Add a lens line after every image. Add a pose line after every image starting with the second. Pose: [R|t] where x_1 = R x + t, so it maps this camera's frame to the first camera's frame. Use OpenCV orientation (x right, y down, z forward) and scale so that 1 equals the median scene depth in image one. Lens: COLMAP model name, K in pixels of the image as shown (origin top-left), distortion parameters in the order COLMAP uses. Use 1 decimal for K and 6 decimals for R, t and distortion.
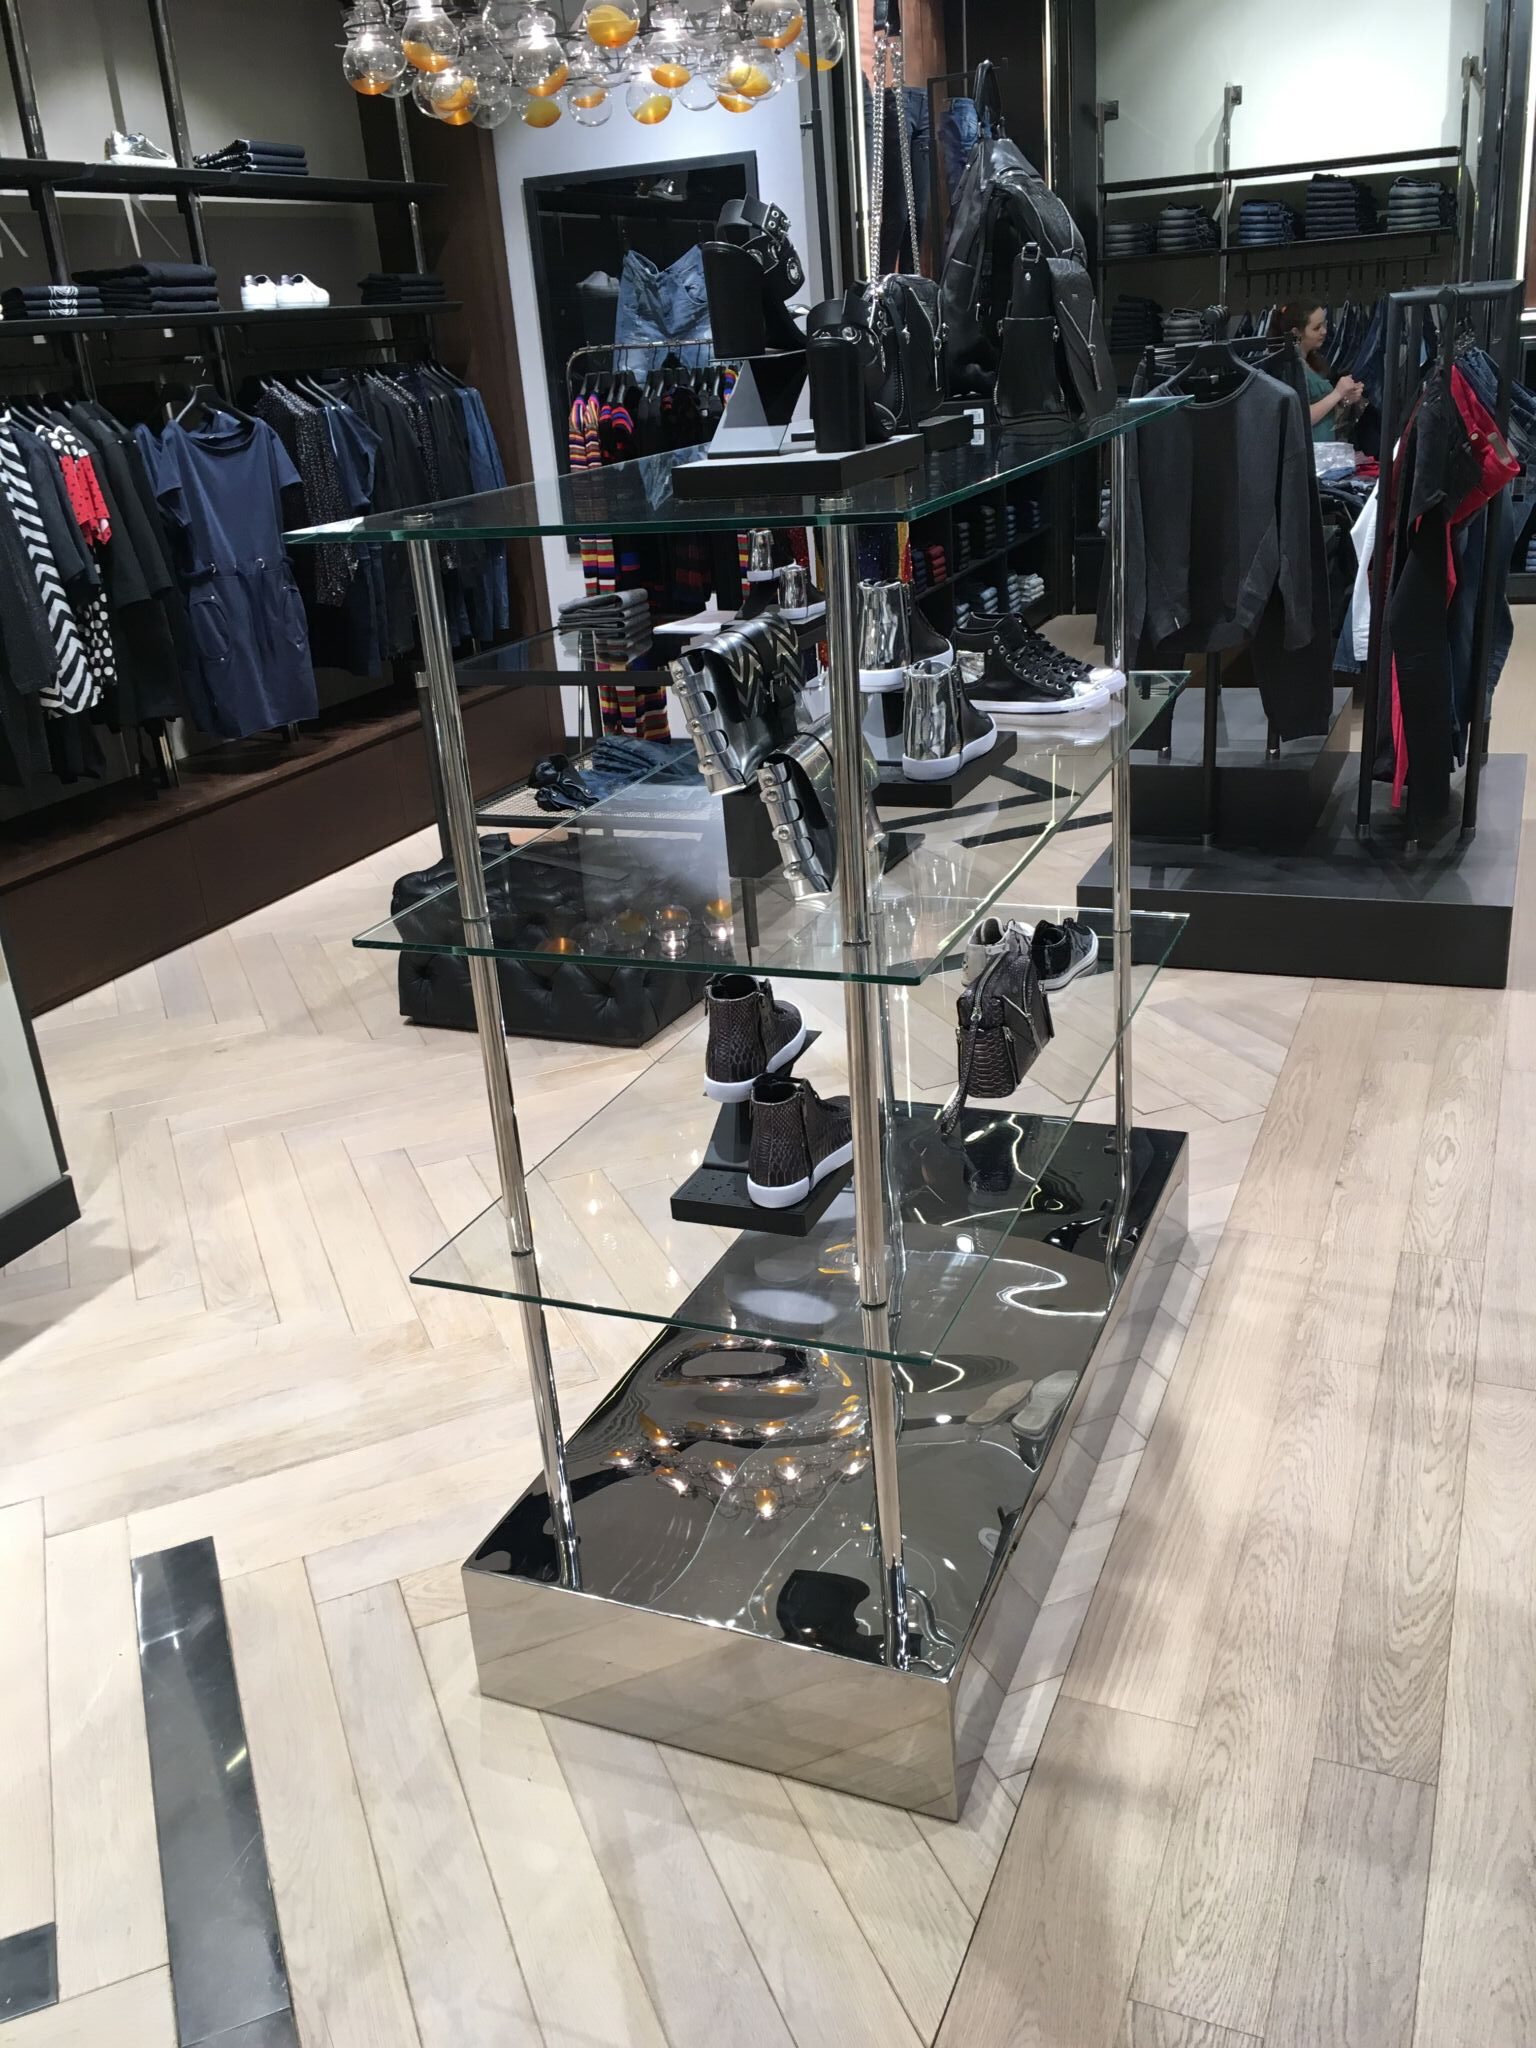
lens RADIAL K [[1736.4, 0, 768.2], [0, 1736.4, 1032.6], [0, 0, 1]] dist [0.088531, -0.130337]
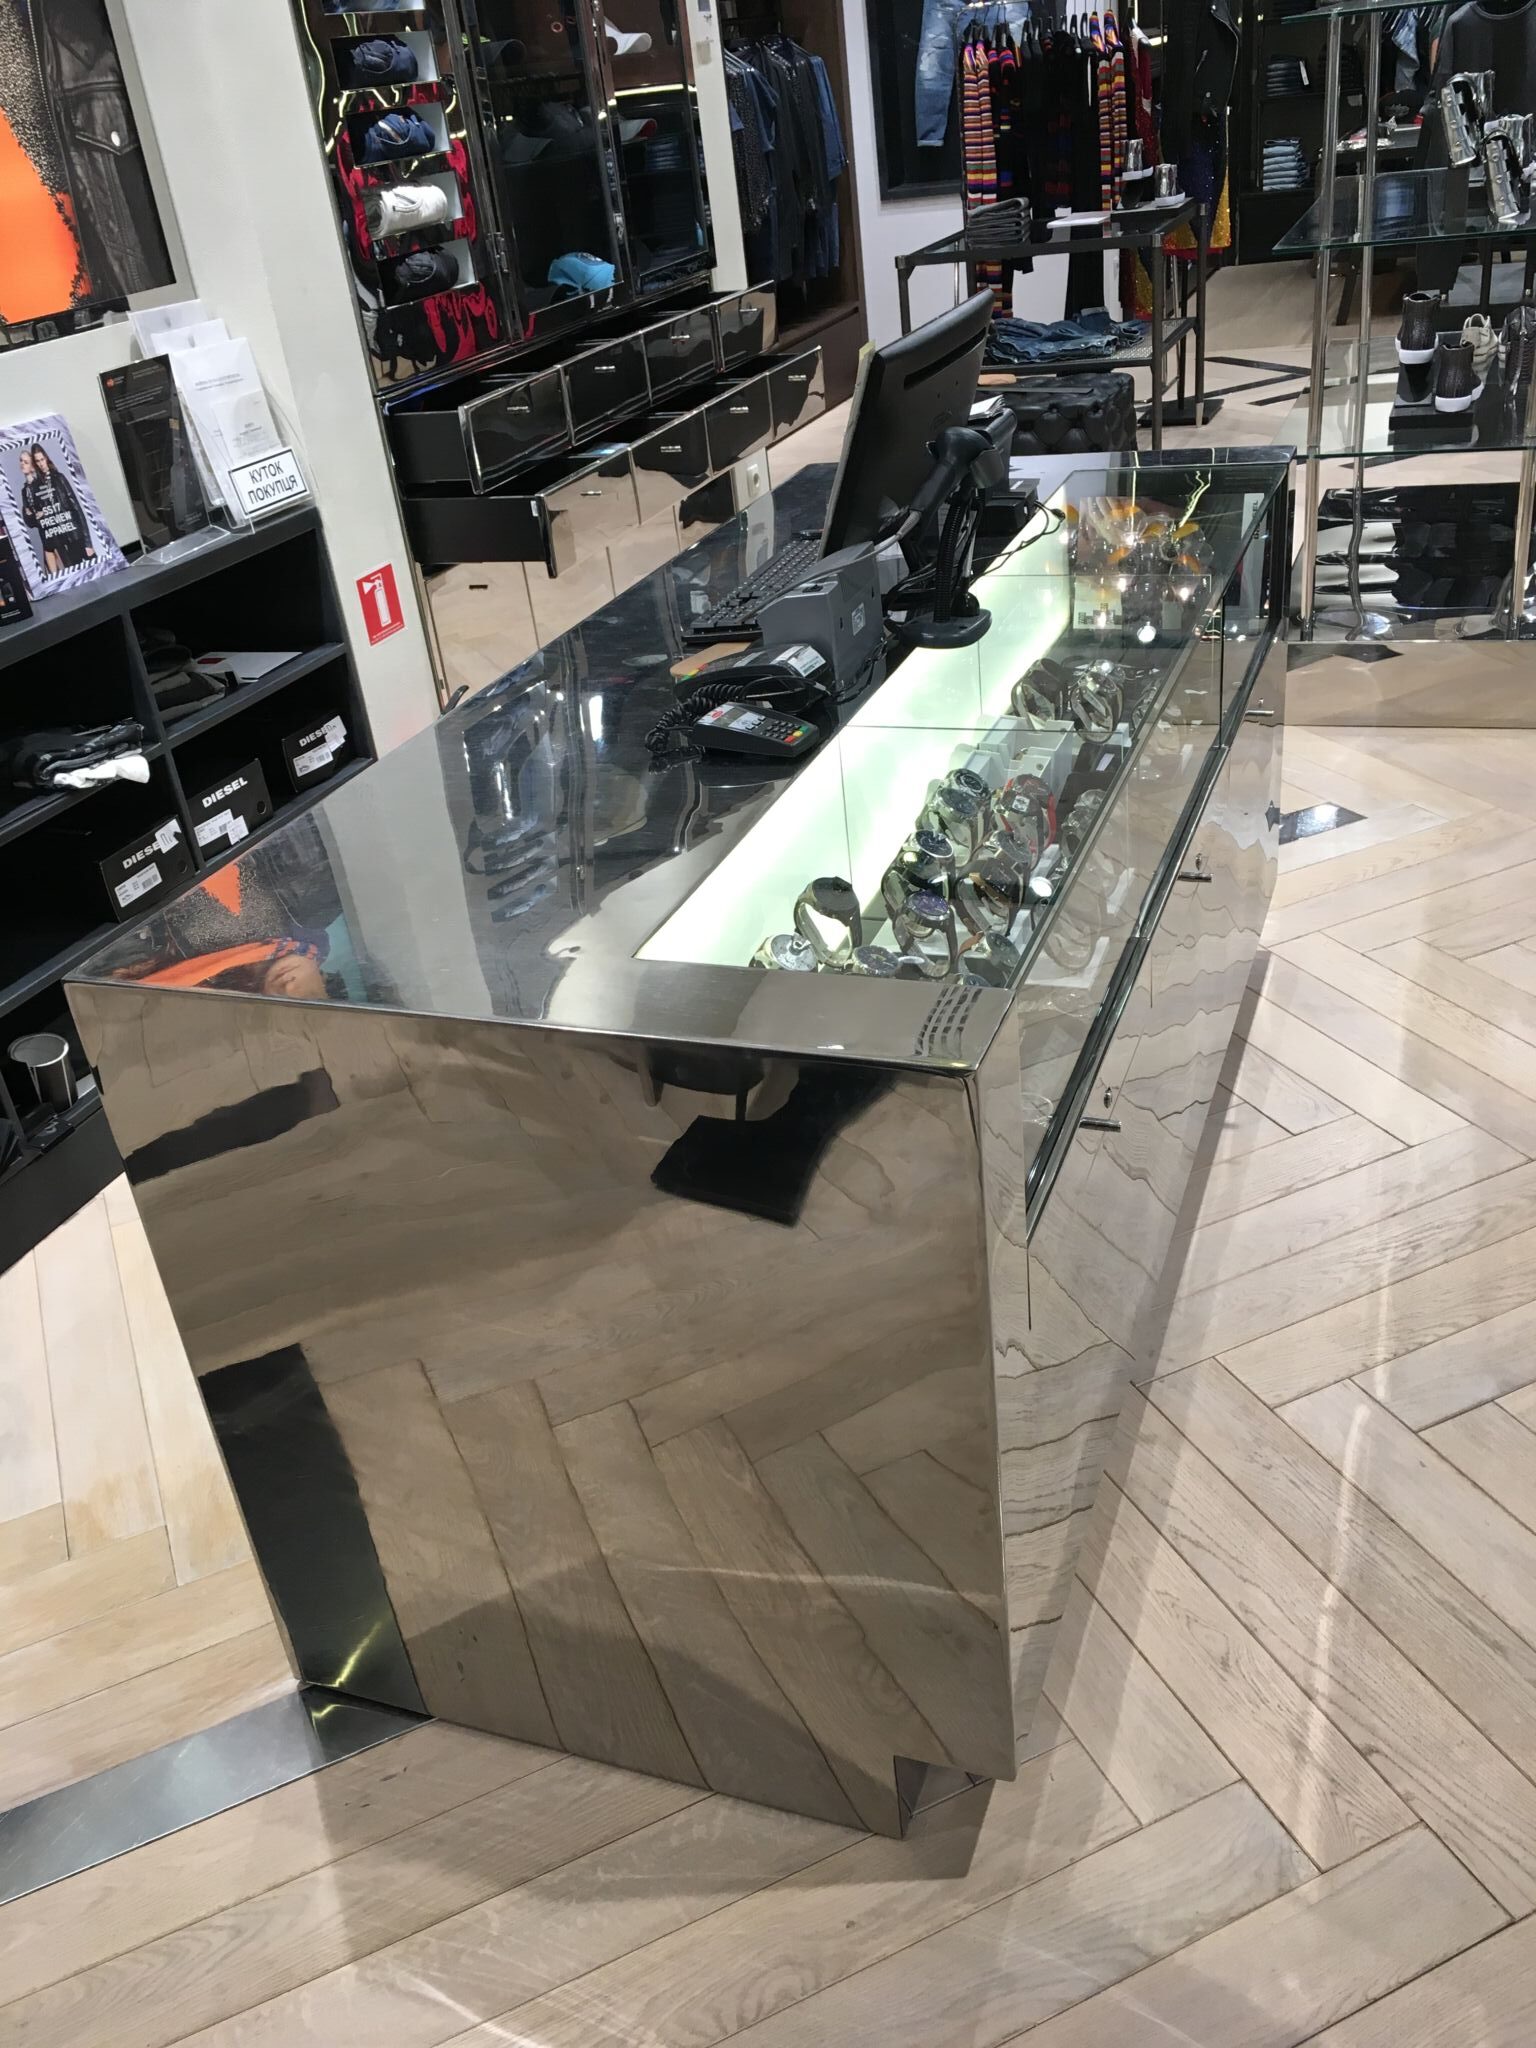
lens RADIAL K [[1745.3, 0, 768.0], [0, 1745.3, 1024.0], [0, 0, 1]] dist [0.085601, -0.119988]
pose [[0.998856, -0.047359, 0.006588, -0.294765], [0.046289, 0.992288, 0.114988, 0.190676], [-0.011983, -0.114551, 0.993345, -0.363793]]
